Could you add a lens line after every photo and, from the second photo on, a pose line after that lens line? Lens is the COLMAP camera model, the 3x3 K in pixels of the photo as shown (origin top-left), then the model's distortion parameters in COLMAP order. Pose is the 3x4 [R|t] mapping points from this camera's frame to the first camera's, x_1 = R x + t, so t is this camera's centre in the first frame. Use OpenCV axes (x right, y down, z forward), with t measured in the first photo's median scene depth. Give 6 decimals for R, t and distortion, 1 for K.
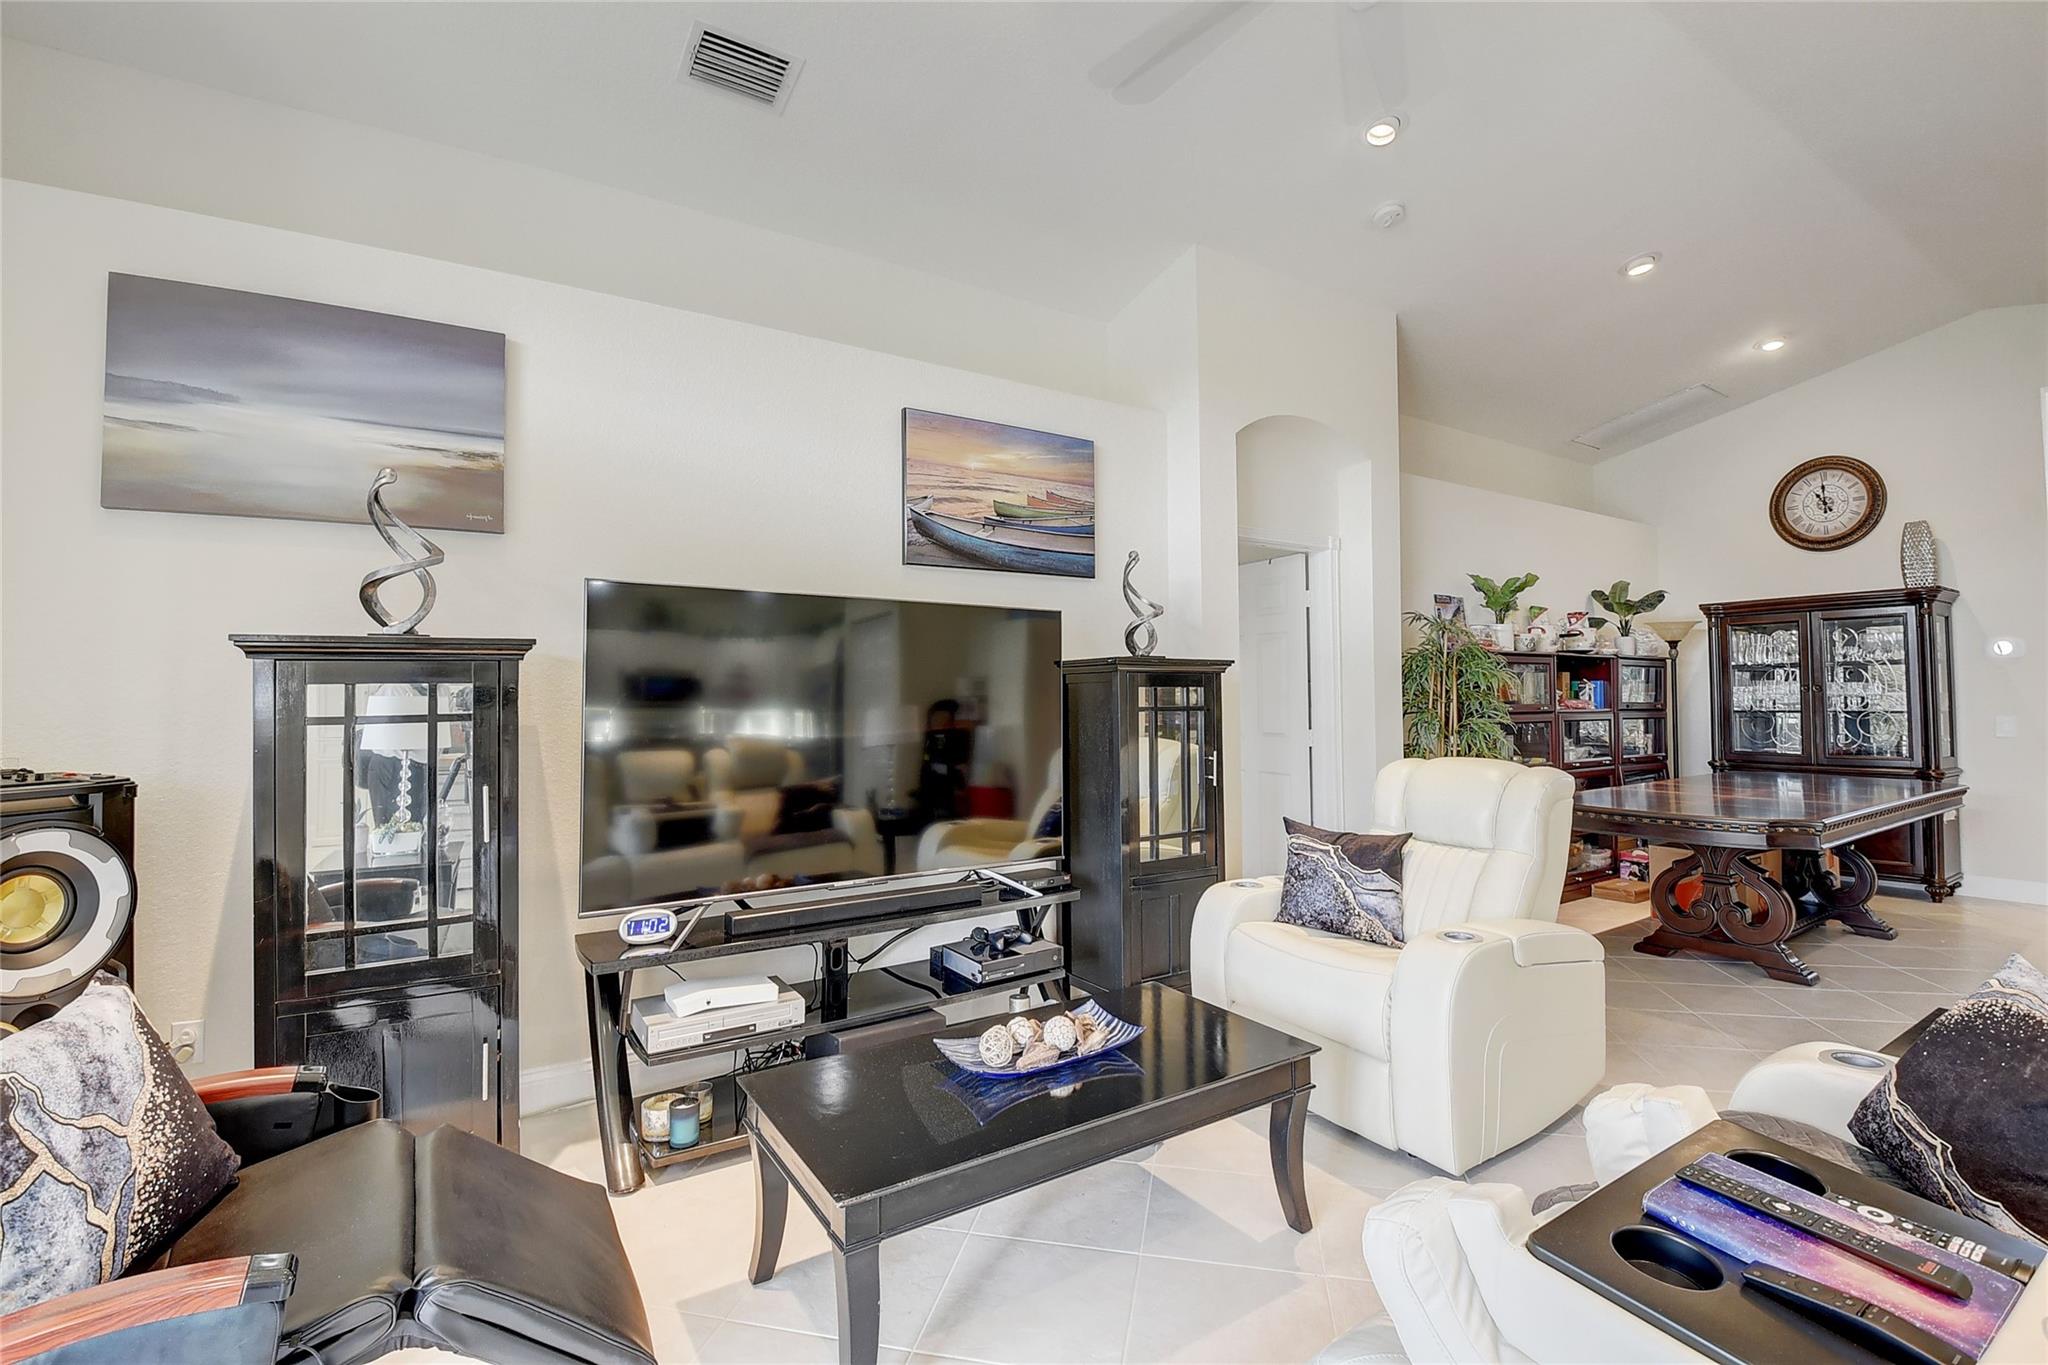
lens RADIAL K [[900.4, 0, 1016.7], [0, 900.4, 671.8], [0, 0, 1]] dist [0.000750, -0.016553]
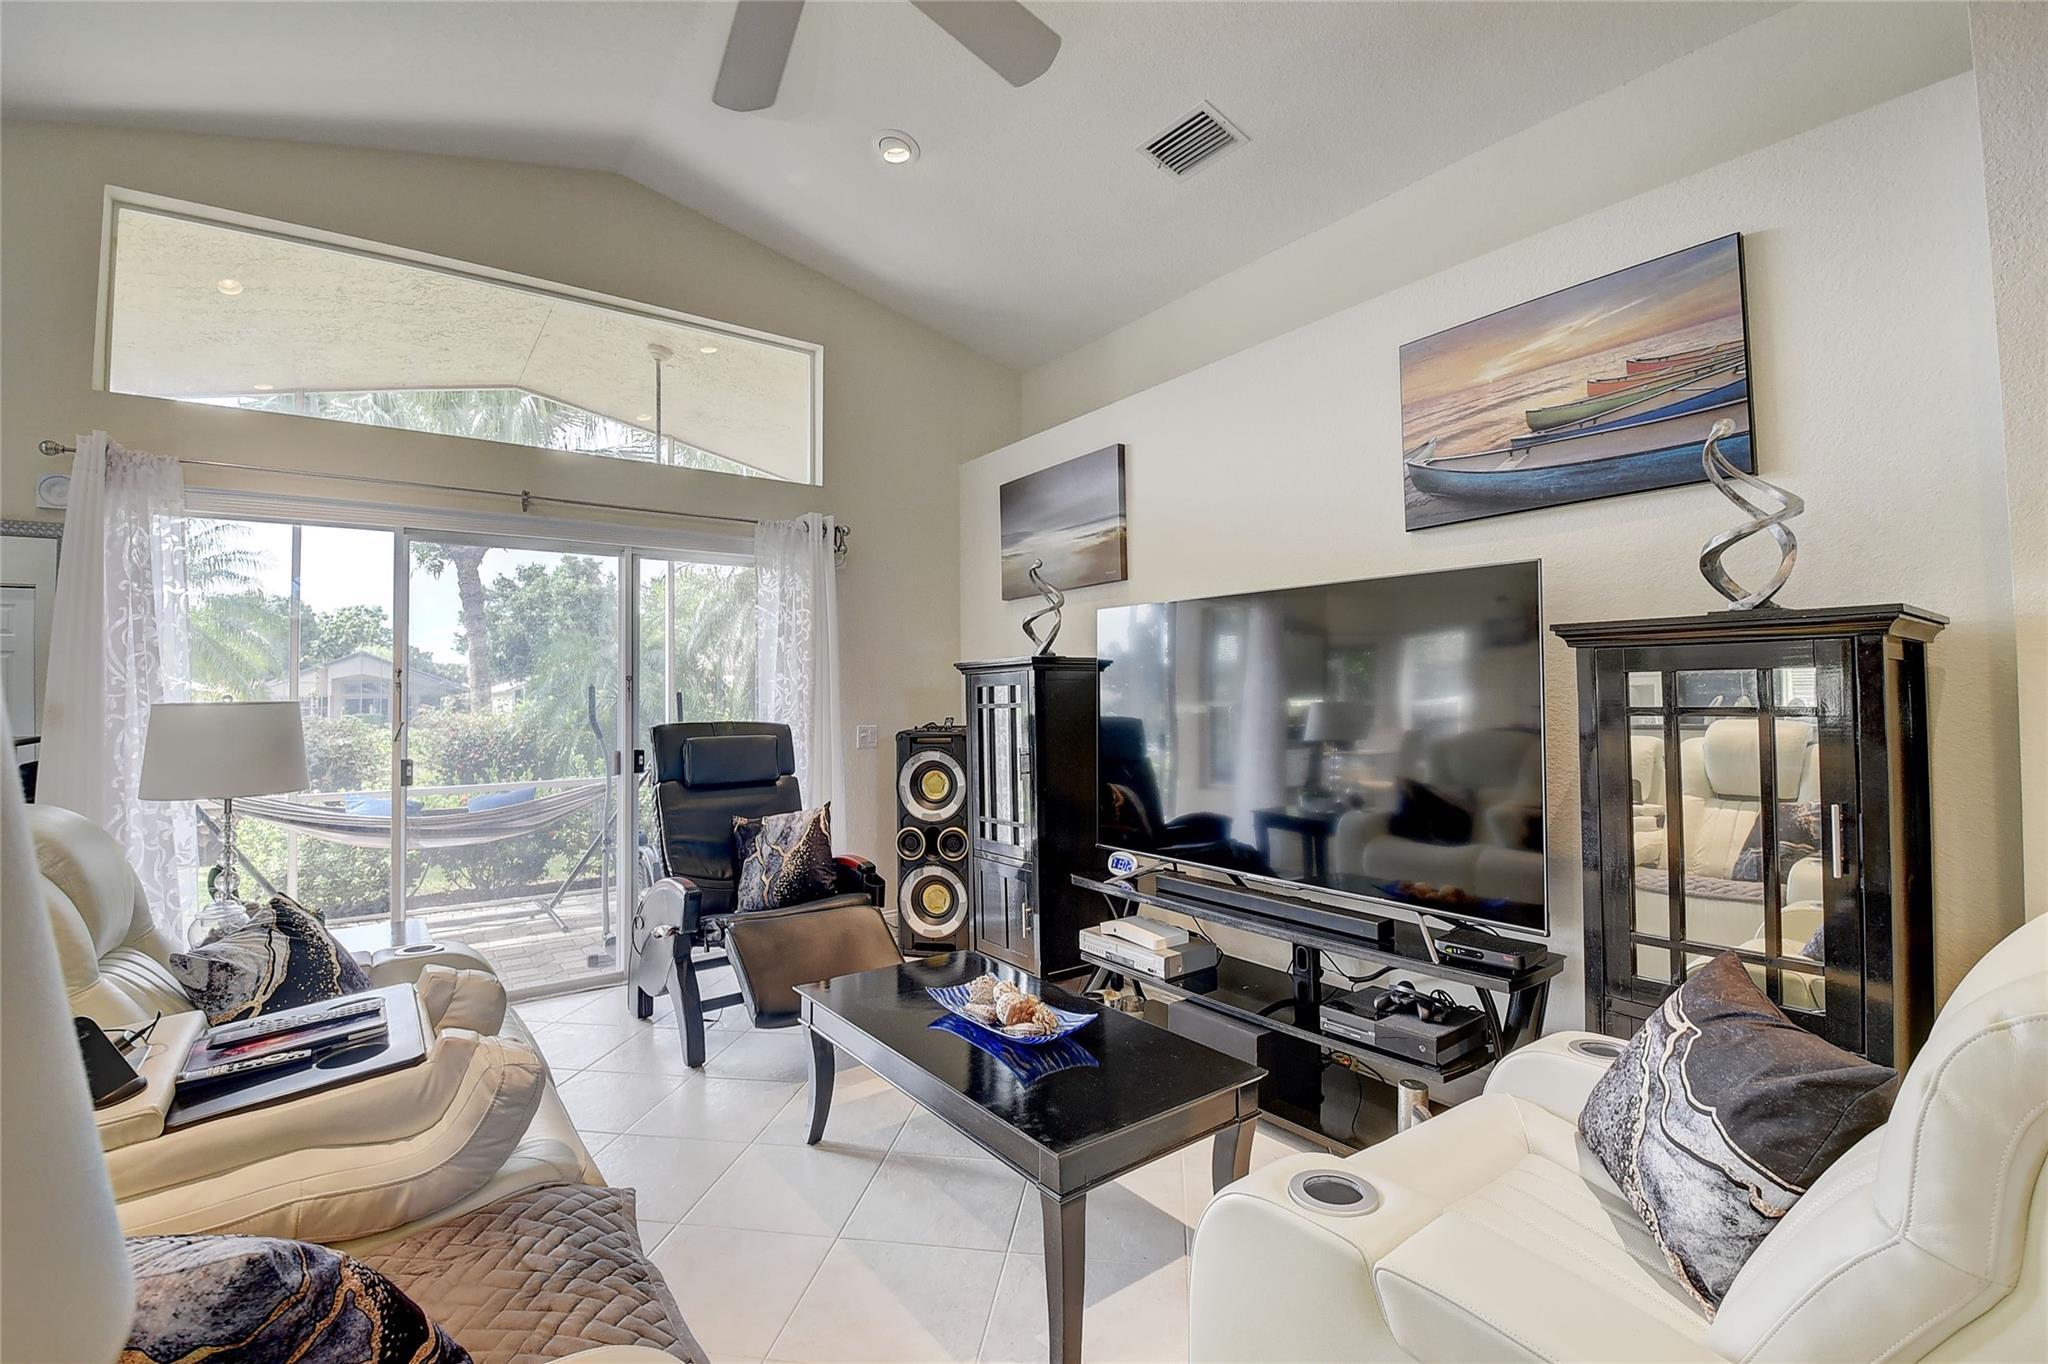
lens RADIAL K [[900.4, 0, 1015.9], [0, 900.4, 661.6], [0, 0, 1]] dist [0.000750, -0.016553]
pose [[0.073755, -0.028950, -0.996856, 0.492689], [0.046214, 0.998604, -0.025581, 0.005804], [0.996205, -0.044182, 0.074990, 0.403796]]
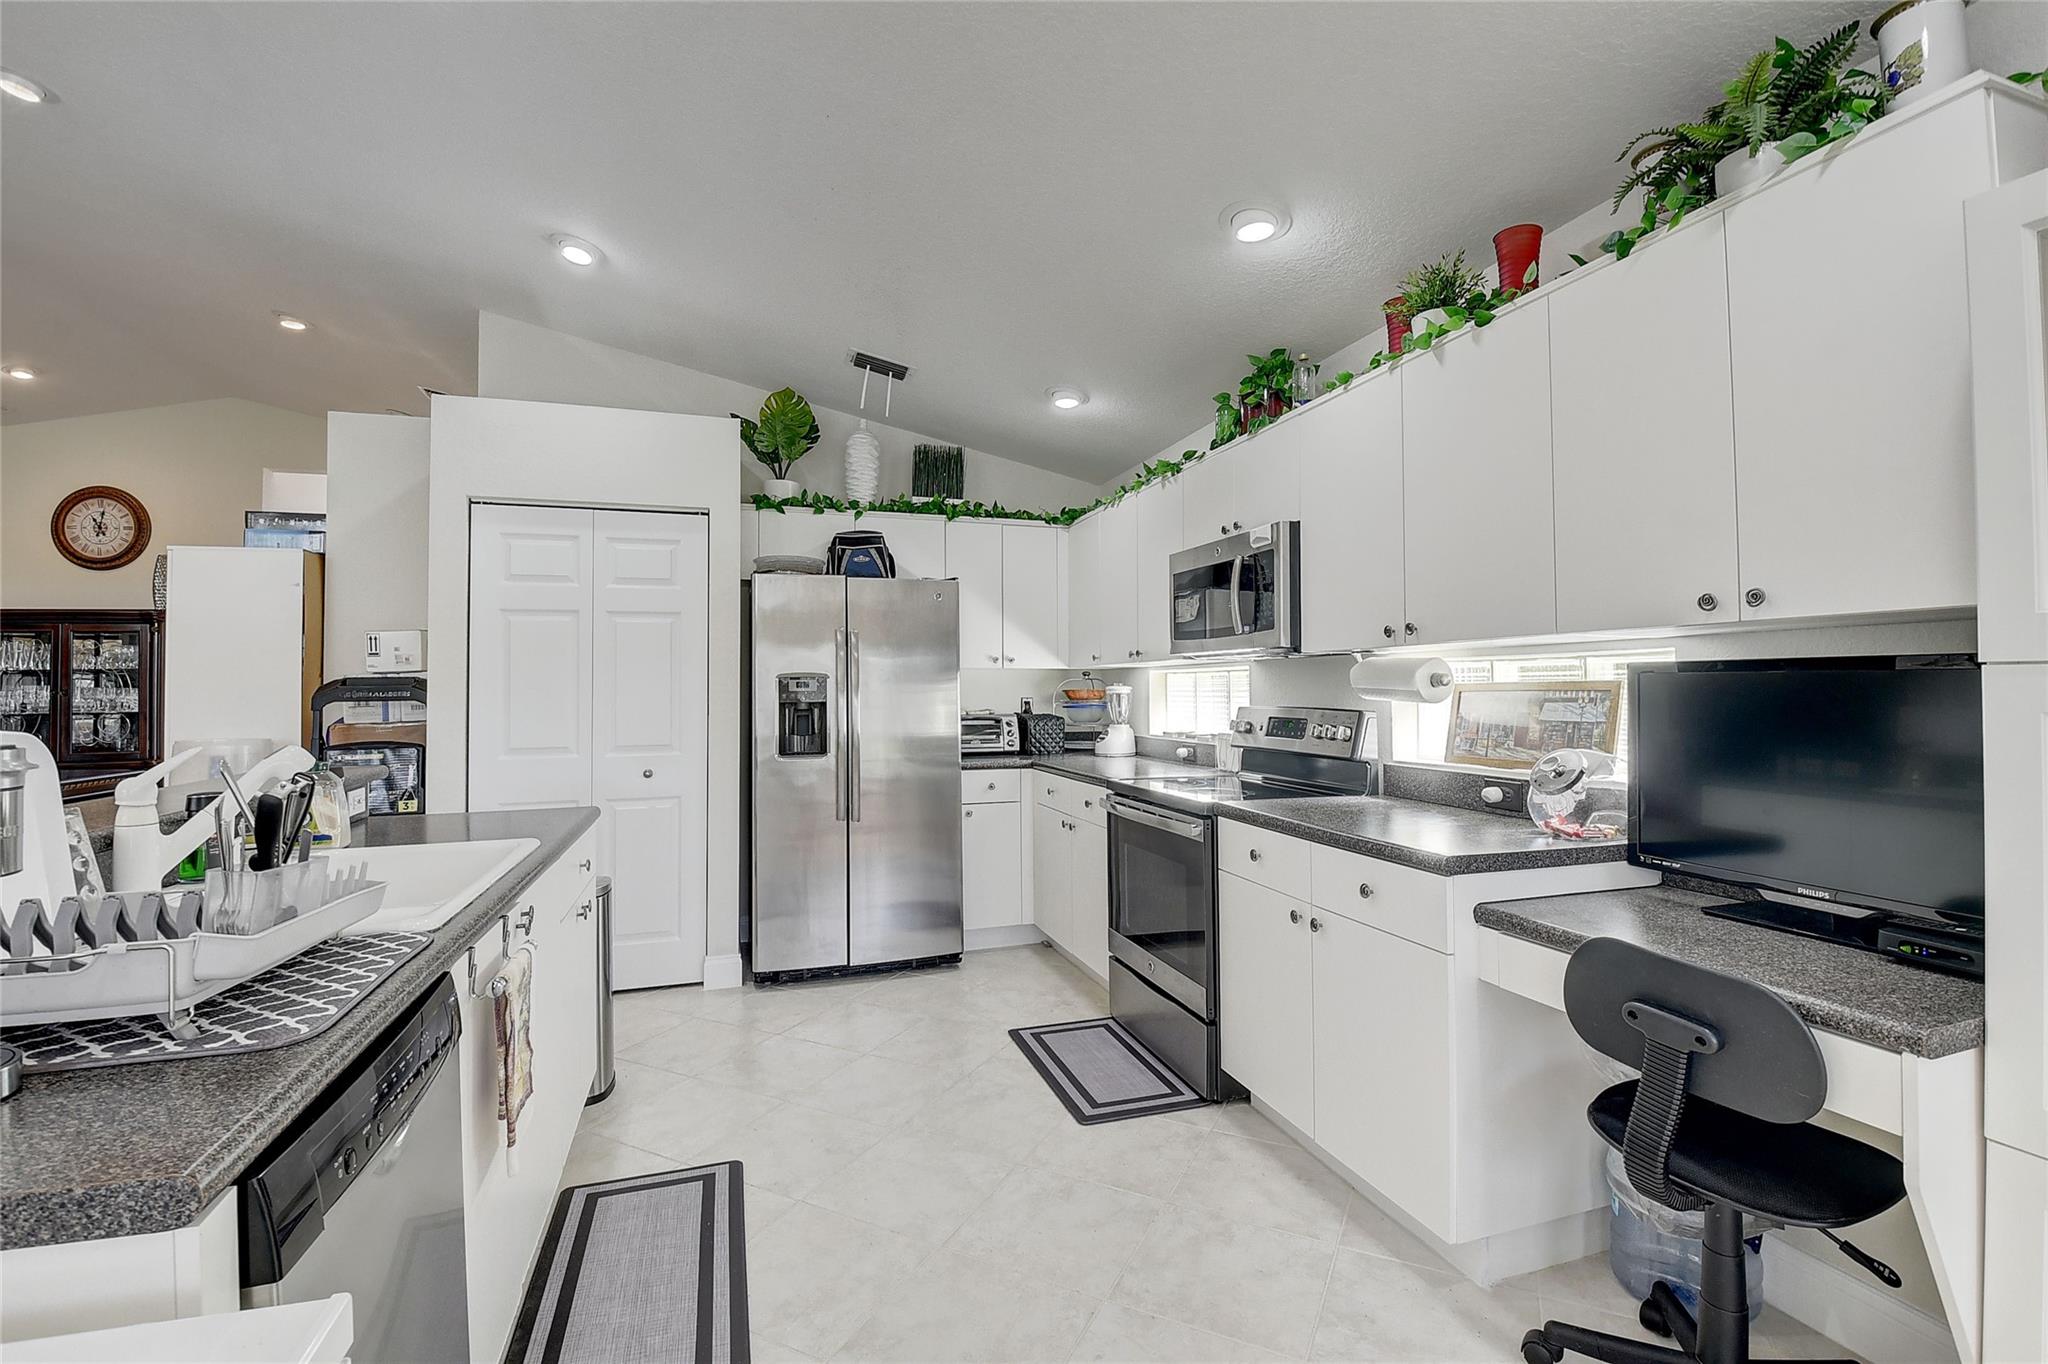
lens RADIAL K [[900.4, 0, 1017.9], [0, 900.4, 669.6], [0, 0, 1]] dist [0.000750, -0.016553]
pose [[0.251227, 0.022946, 0.967656, 0.160809], [-0.023127, 0.999576, -0.017699, -0.022660], [-0.967652, -0.017933, 0.251651, -0.516049]]
